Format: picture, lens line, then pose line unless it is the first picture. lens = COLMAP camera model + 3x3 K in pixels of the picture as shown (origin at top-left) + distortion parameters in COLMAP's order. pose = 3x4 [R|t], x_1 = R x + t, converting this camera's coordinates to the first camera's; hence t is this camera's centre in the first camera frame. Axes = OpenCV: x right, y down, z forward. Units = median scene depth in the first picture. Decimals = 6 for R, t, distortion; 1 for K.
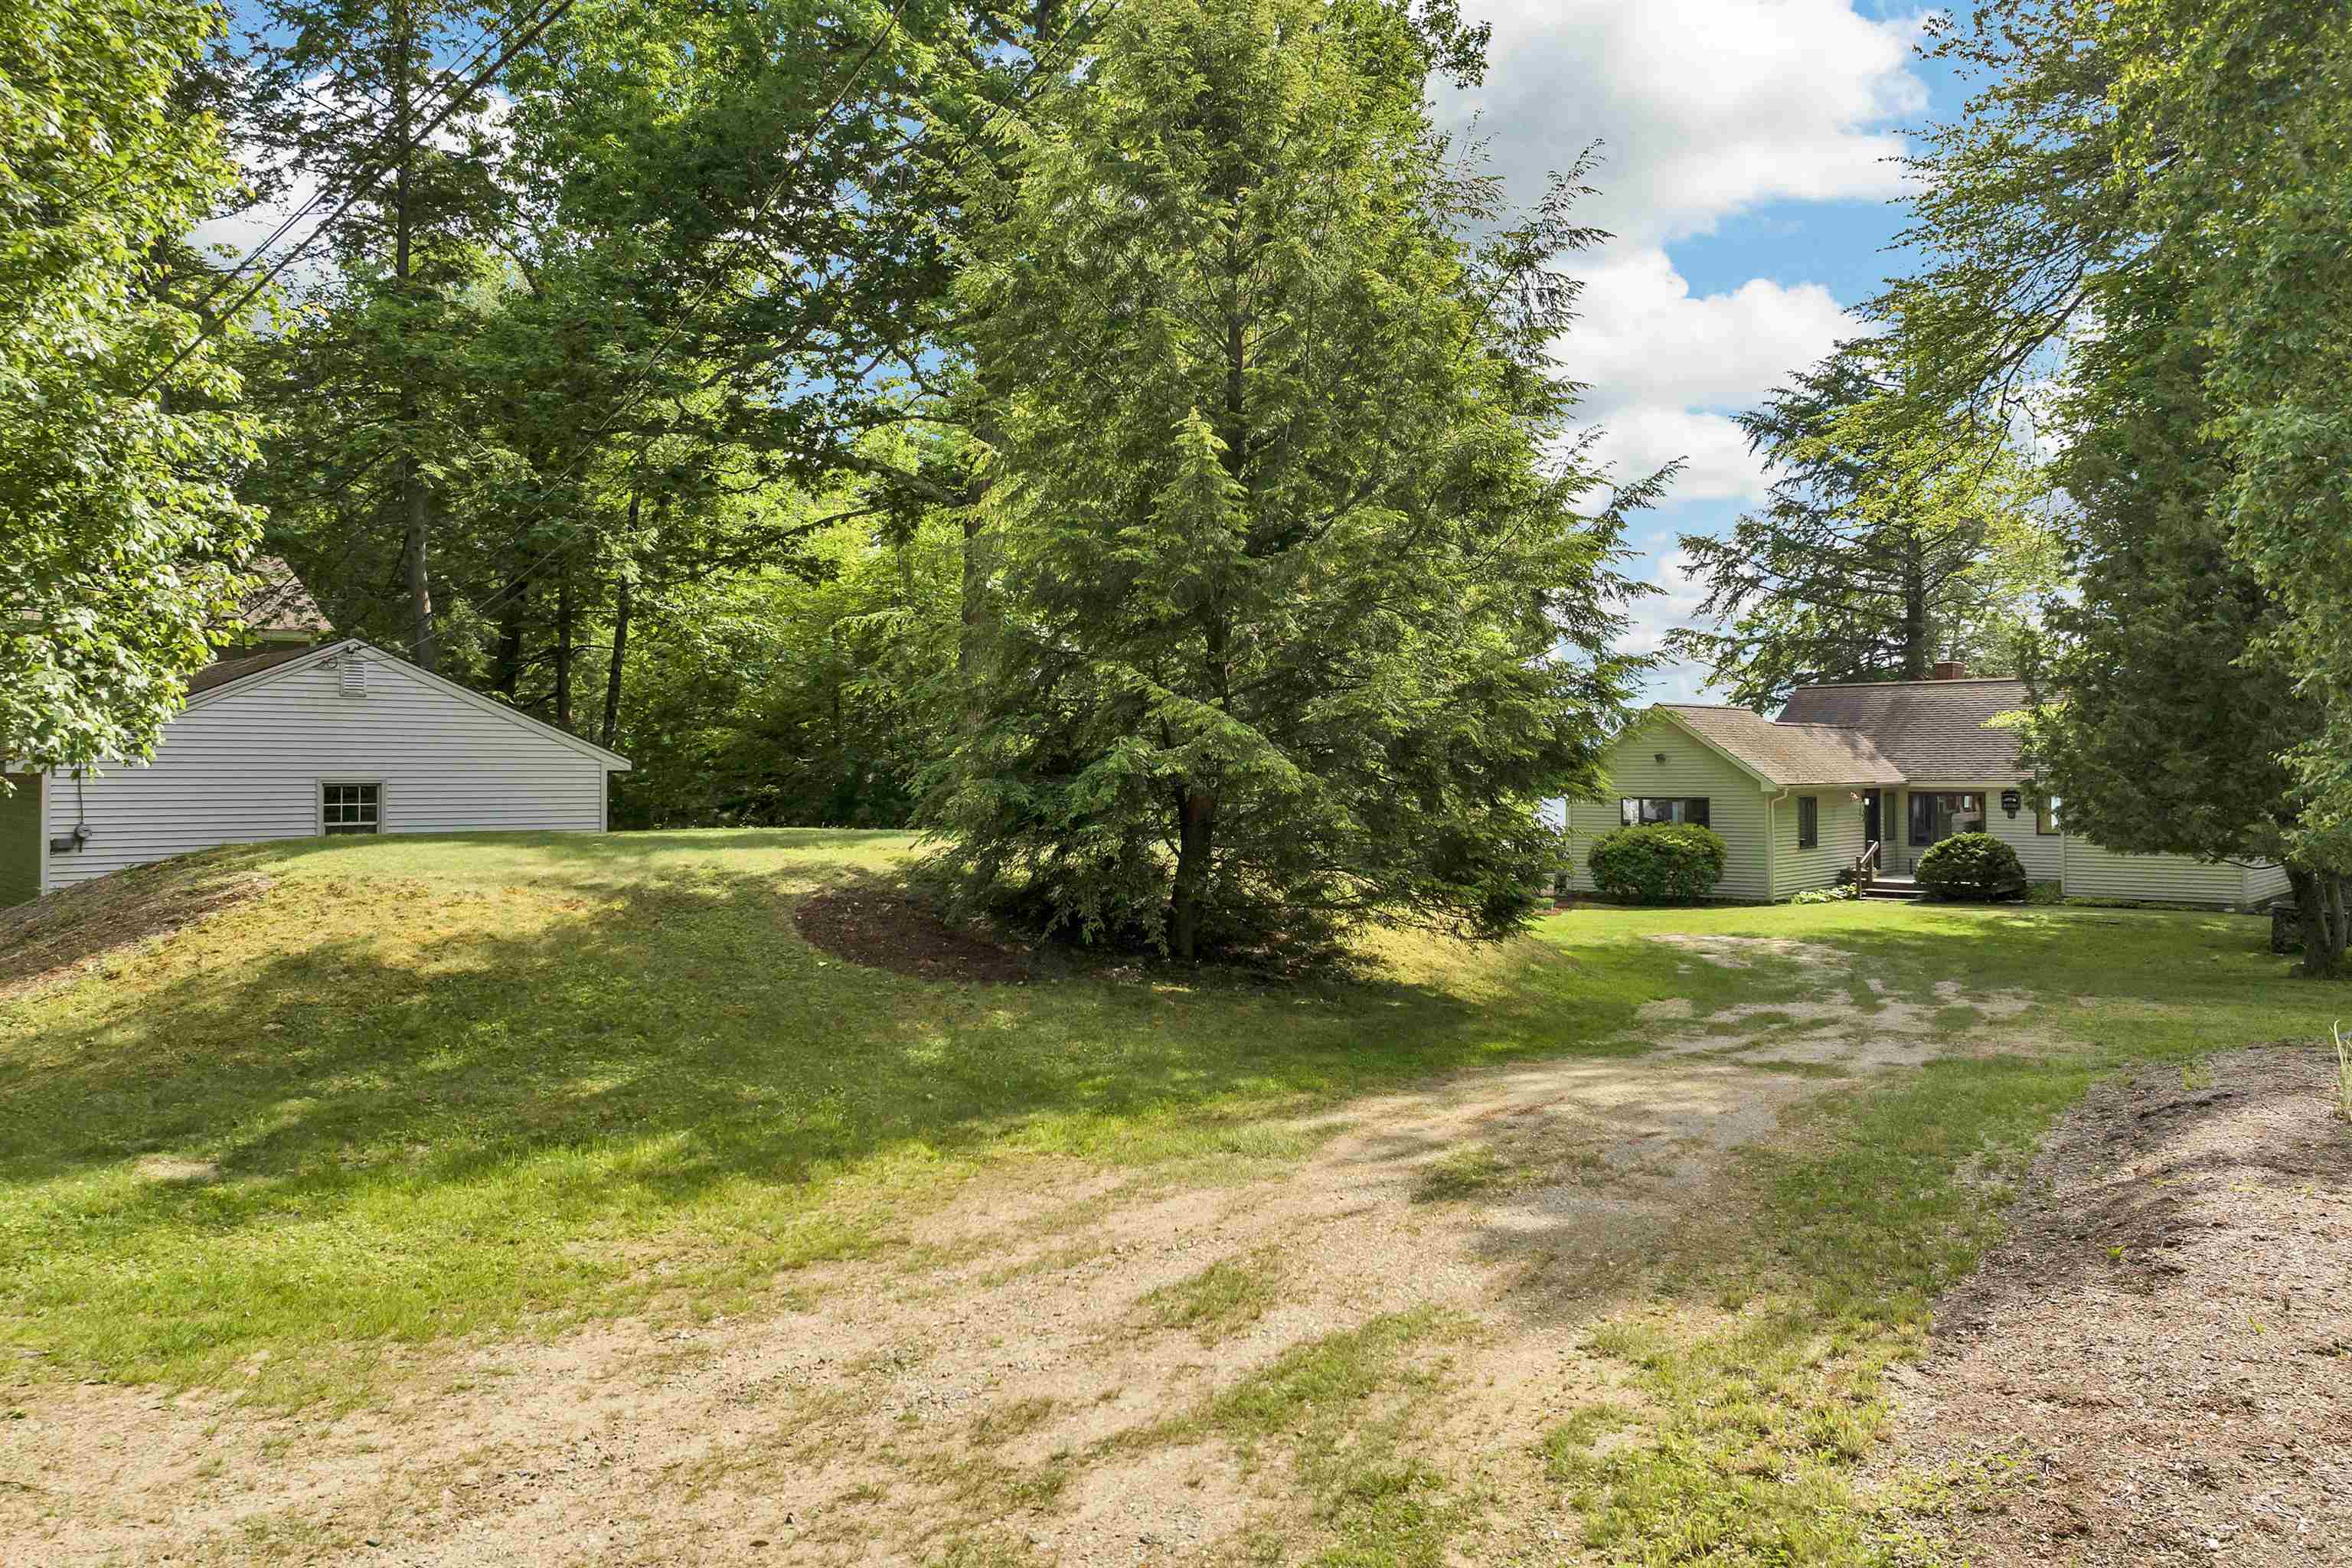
lens RADIAL K [[1672.1, 0, 1175.8], [0, 1672.1, 784.5], [0, 0, 1]] dist [-0.020144, -0.000047]
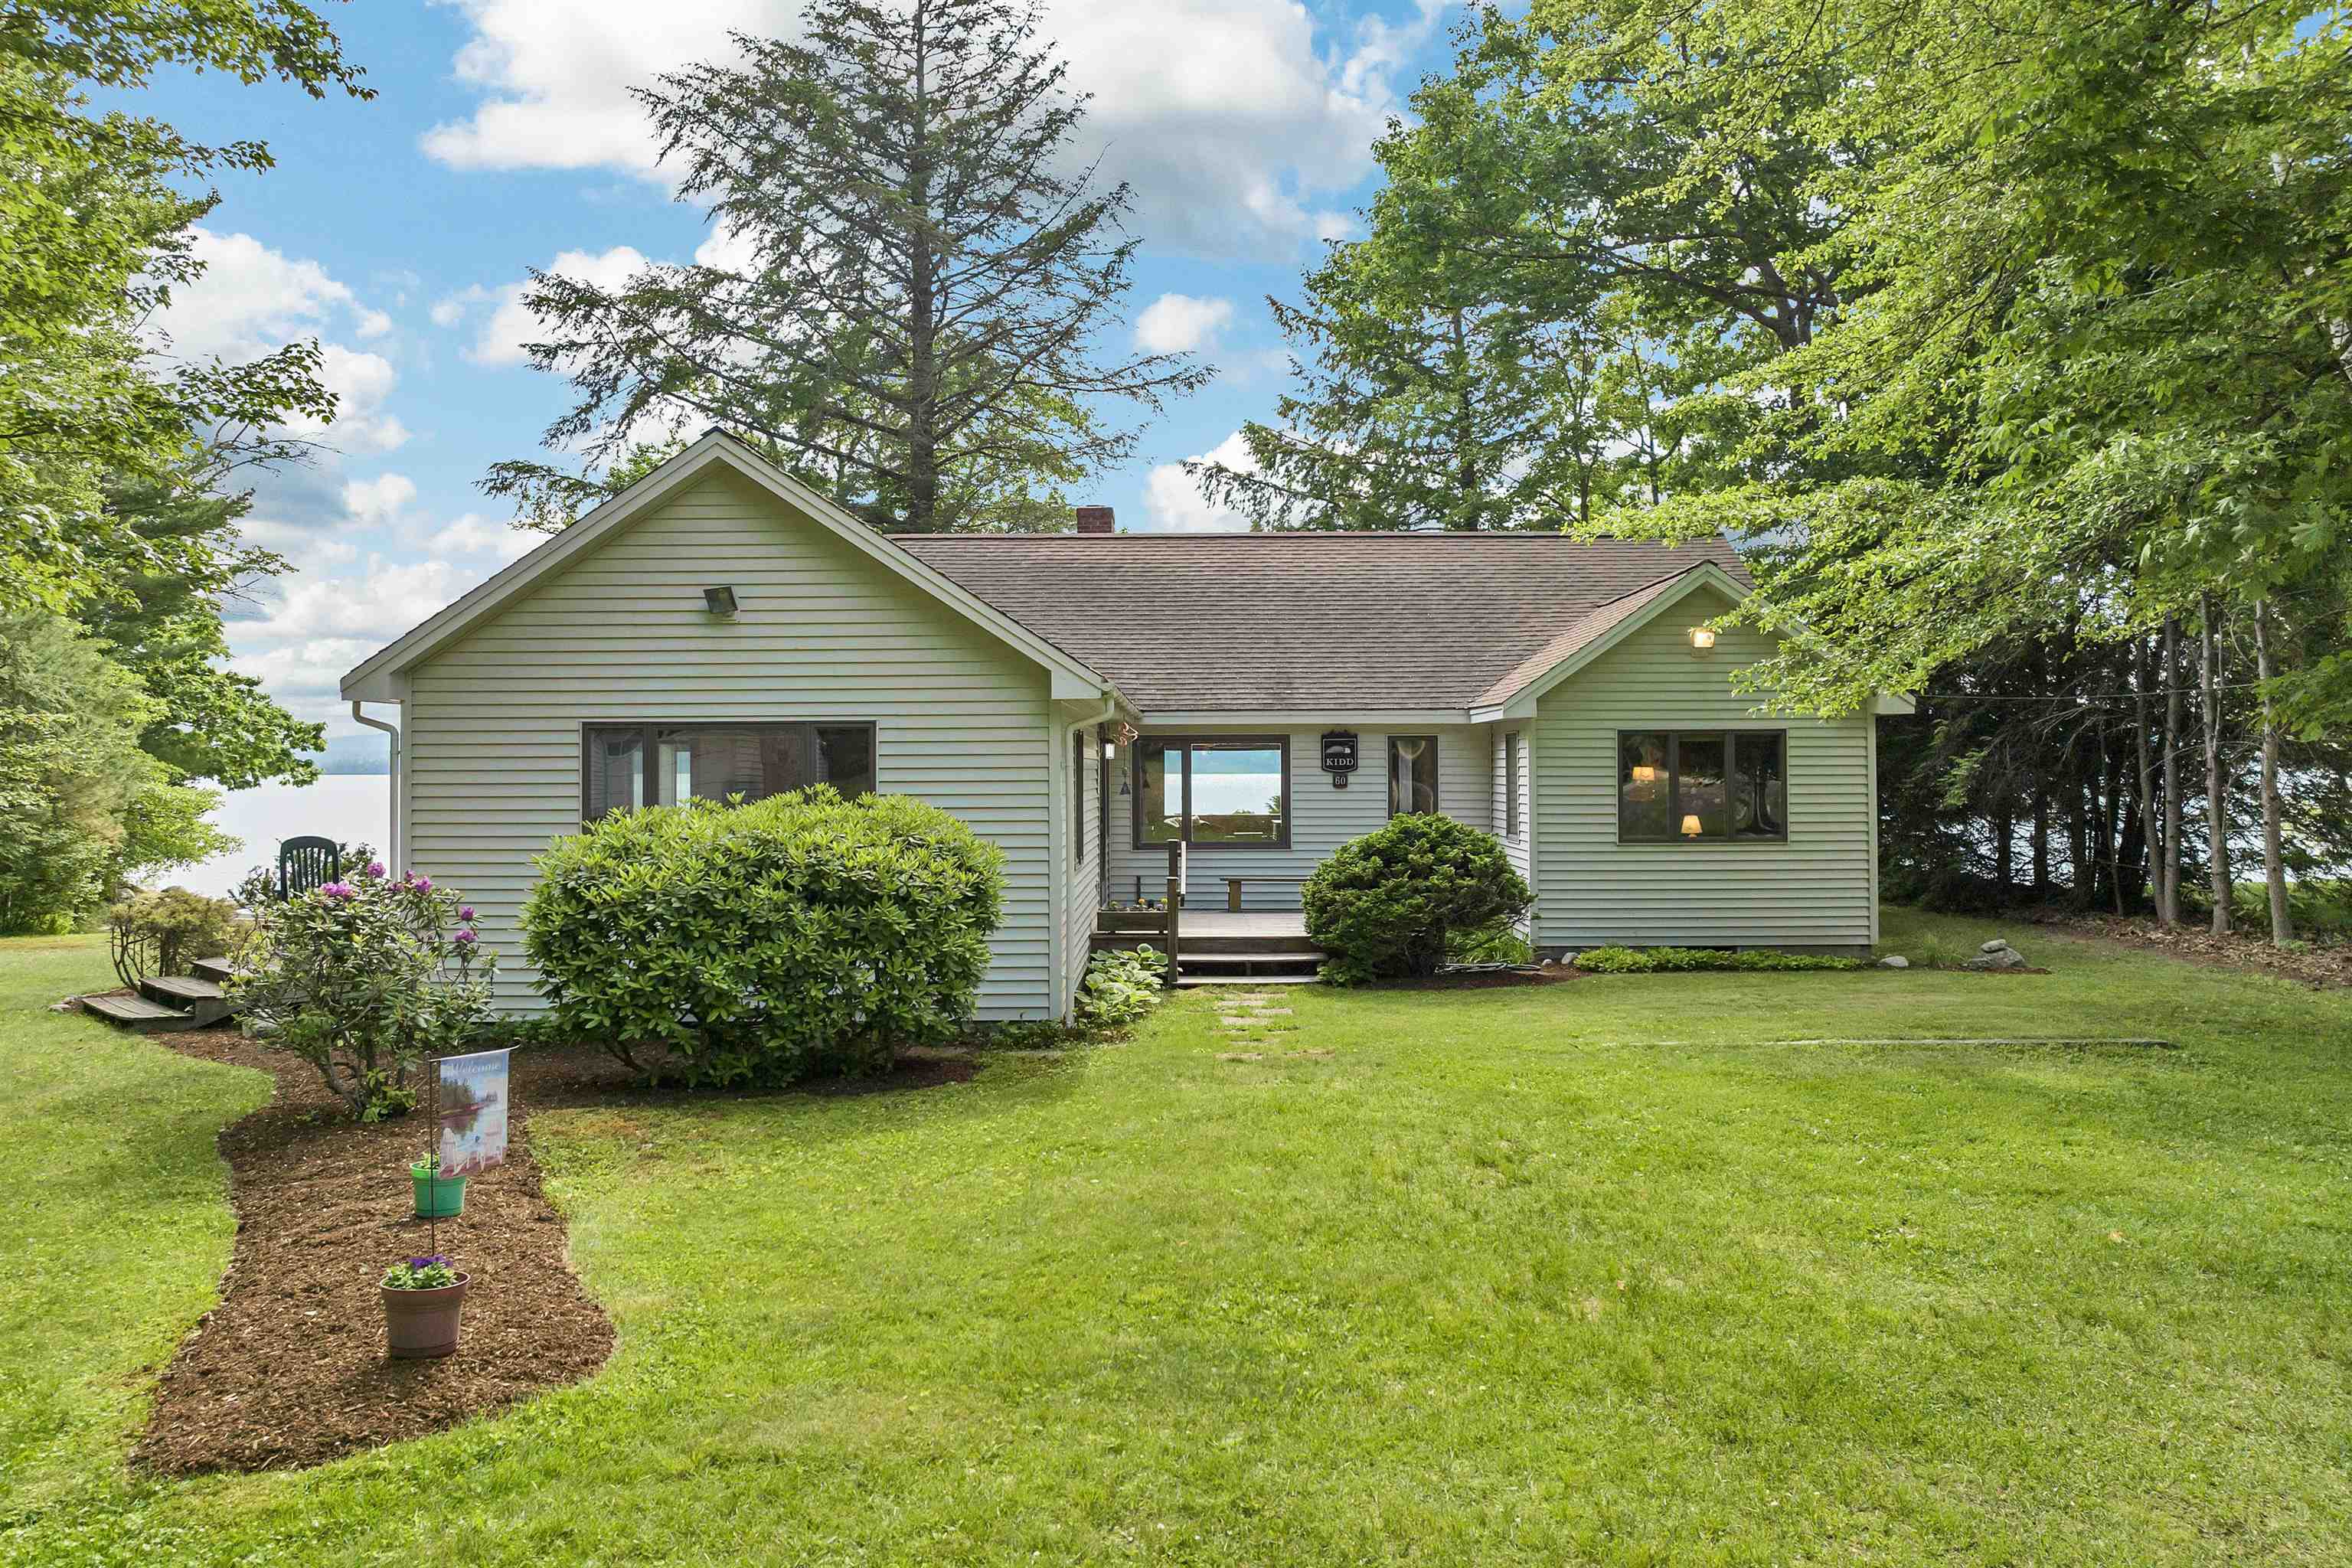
lens RADIAL K [[1672.1, 0, 1171.3], [0, 1672.1, 787.5], [0, 0, 1]] dist [-0.020144, -0.000047]
pose [[0.735953, 0.003175, 0.677025, 0.087247], [-0.011955, 0.999894, 0.008306, 0.011627], [-0.676927, -0.014207, 0.735913, 0.462561]]
